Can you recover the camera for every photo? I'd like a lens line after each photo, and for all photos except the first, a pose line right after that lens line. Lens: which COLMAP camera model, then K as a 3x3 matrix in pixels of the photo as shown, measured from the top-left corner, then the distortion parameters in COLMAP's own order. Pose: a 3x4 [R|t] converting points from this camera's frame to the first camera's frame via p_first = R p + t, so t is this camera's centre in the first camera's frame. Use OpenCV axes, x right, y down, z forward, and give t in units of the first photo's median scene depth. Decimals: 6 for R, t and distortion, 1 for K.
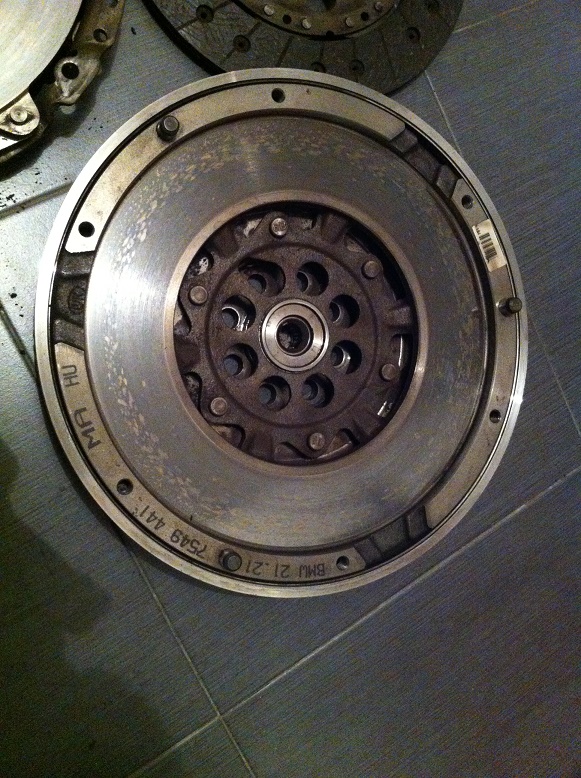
lens RADIAL K [[754.0, 0, 268.4], [0, 754.0, 374.1], [0, 0, 1]] dist [0.114894, -0.428992]
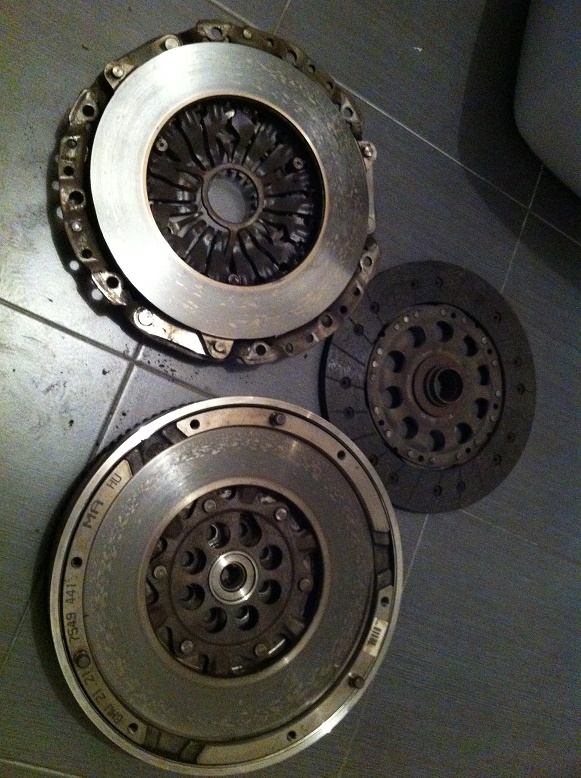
lens RADIAL K [[754.0, 0, 268.4], [0, 754.0, 374.1], [0, 0, 1]] dist [0.114894, -0.428992]
pose [[0.686976, 0.718632, -0.107852, -0.039453], [-0.710960, 0.633966, -0.304342, 0.092783], [-0.150335, 0.285754, 0.946438, -0.442393]]
